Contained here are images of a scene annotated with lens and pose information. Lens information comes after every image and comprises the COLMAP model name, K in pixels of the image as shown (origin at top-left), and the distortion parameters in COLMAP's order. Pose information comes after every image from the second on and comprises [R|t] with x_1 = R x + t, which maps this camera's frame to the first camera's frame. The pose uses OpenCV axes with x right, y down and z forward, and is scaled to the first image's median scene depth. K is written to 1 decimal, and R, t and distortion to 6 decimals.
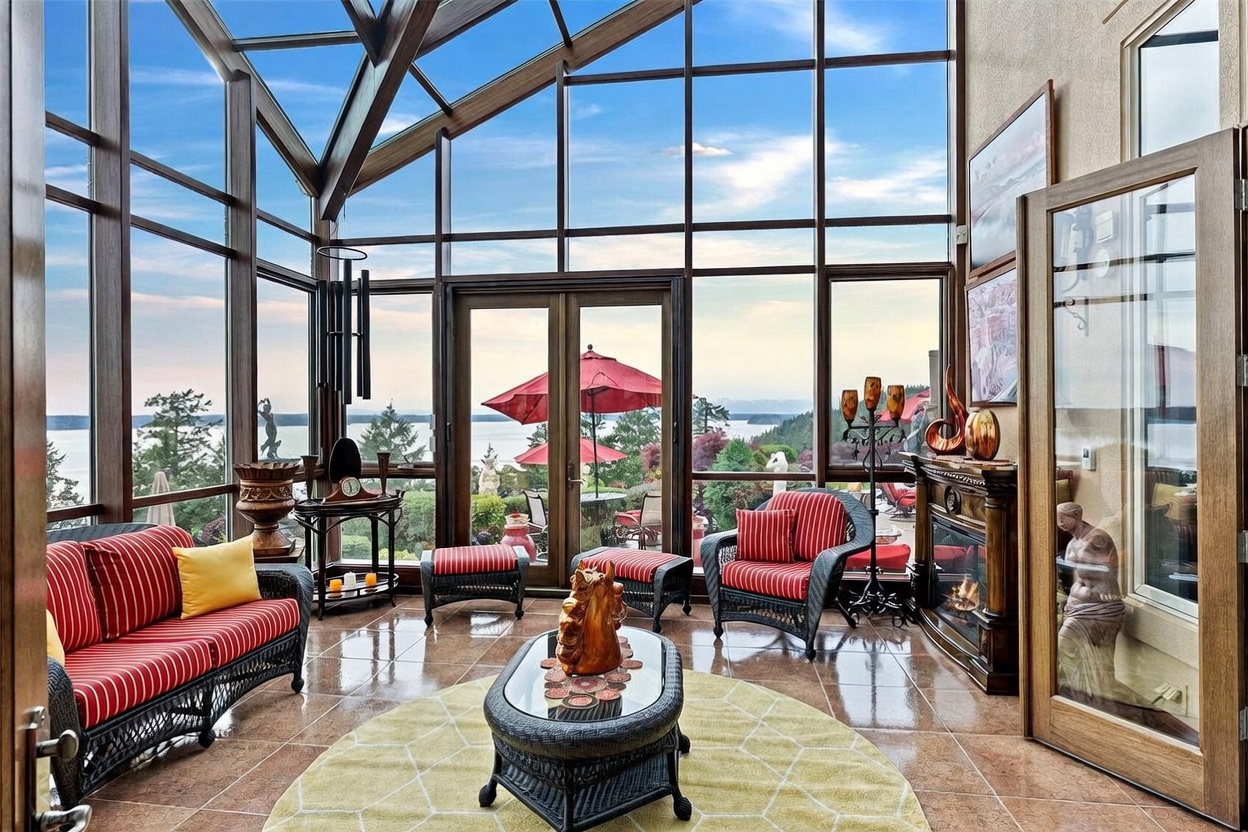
lens RADIAL K [[608.7, 0, 621.5], [0, 608.7, 418.5], [0, 0, 1]] dist [-0.004775, -0.000020]
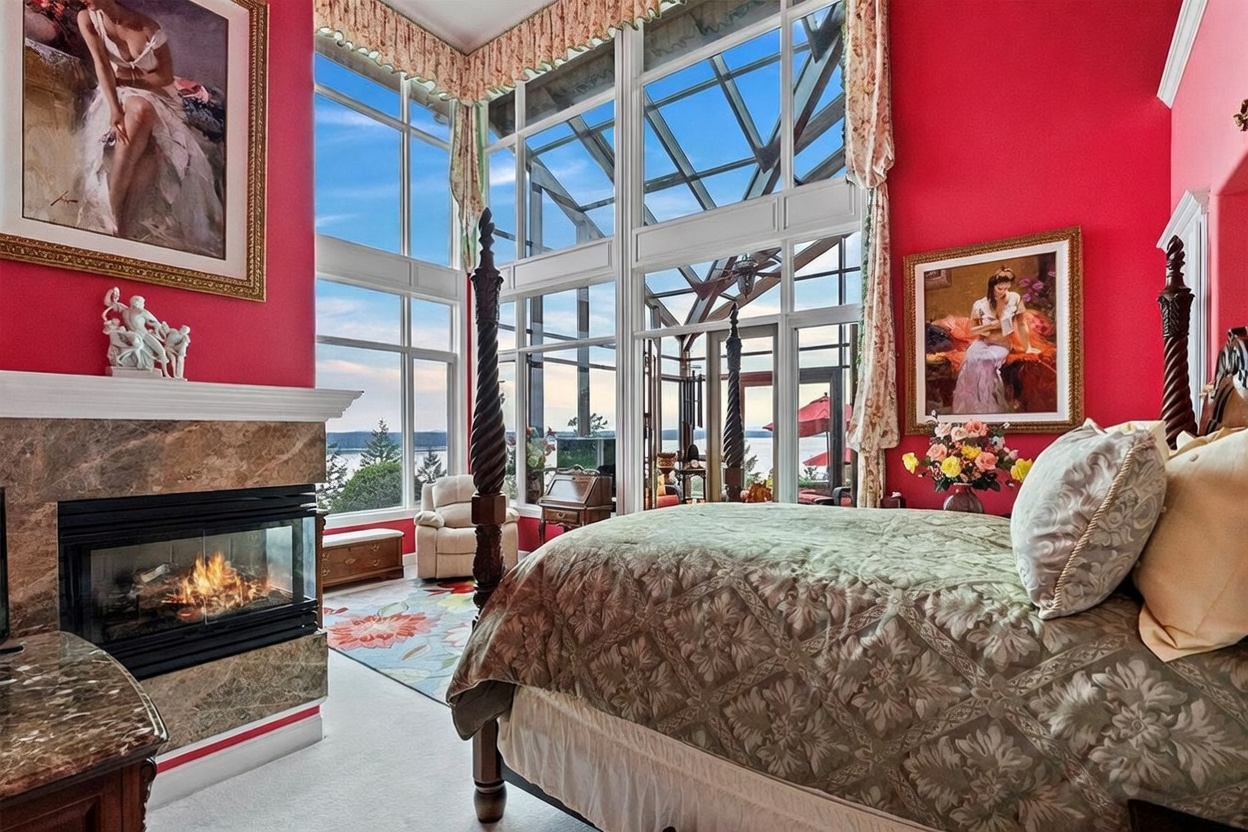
lens RADIAL K [[582.7, 0, 635.8], [0, 582.7, 432.5], [0, 0, 1]] dist [-0.006087, -0.000008]
pose [[0.866037, -0.000419, -0.499979, 0.492969], [-0.000471, 0.999999, -0.001652, -0.006642], [0.499979, 0.001666, 0.866036, -1.087114]]
